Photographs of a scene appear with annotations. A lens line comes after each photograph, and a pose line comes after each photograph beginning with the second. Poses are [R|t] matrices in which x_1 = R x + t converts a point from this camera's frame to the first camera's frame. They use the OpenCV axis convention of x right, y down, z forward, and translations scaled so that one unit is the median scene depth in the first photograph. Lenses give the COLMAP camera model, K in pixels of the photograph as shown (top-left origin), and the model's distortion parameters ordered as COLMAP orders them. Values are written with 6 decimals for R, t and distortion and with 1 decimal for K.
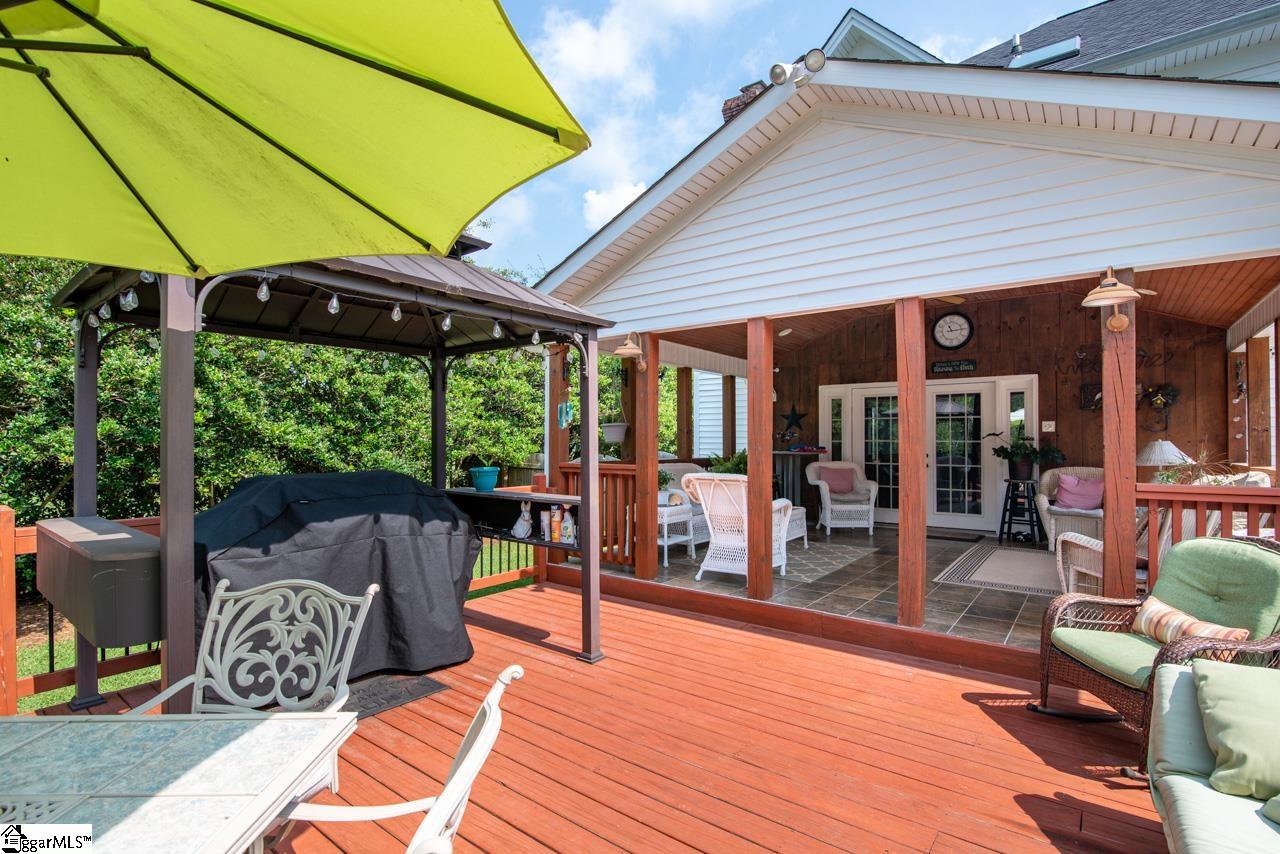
lens RADIAL K [[600.2, 0, 642.0], [0, 600.2, 431.9], [0, 0, 1]] dist [-0.010056, 0.000019]
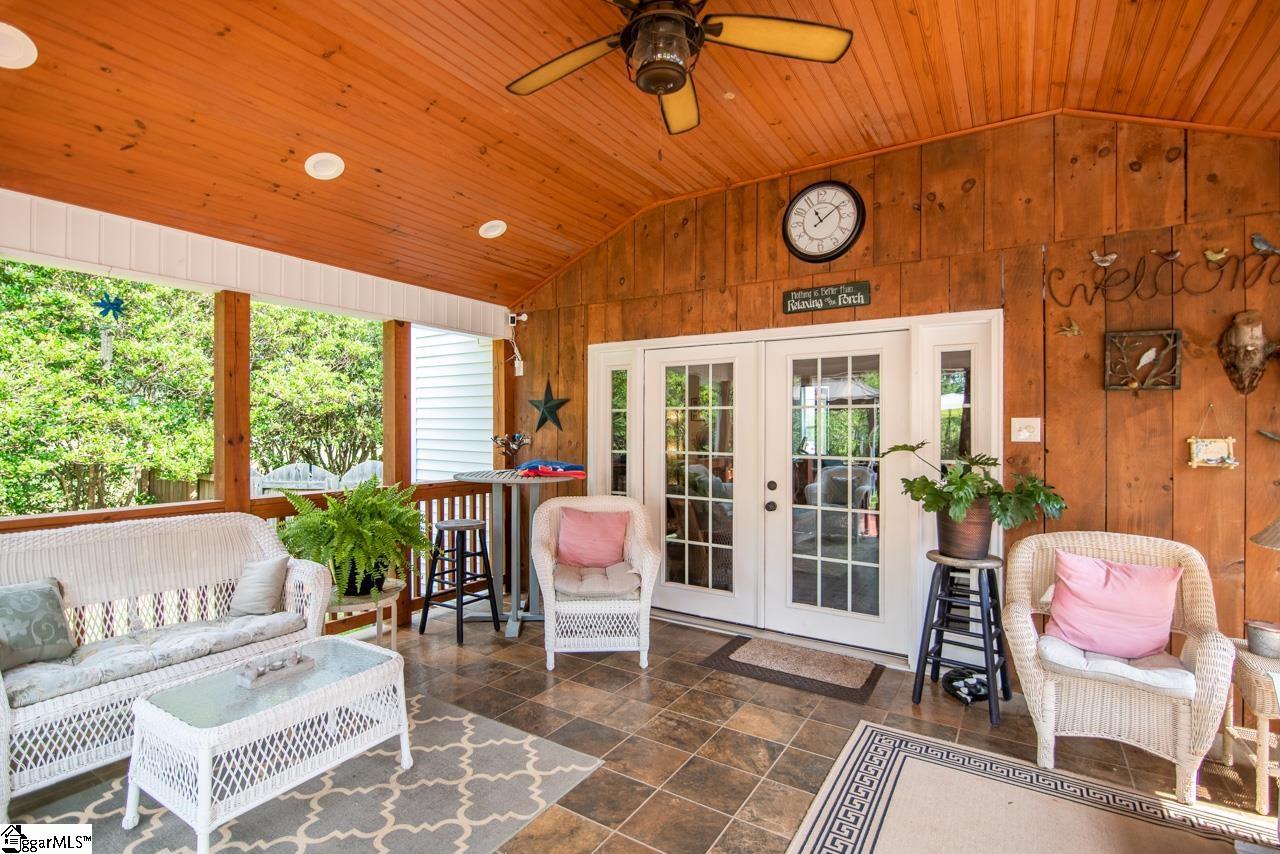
lens RADIAL K [[600.2, 0, 639.1], [0, 600.2, 424.6], [0, 0, 1]] dist [-0.010056, 0.000019]
pose [[0.995354, 0.002392, 0.096256, 0.341996], [-0.003205, 0.999960, 0.008292, -0.015008], [-0.096232, -0.008562, 0.995322, 0.565697]]
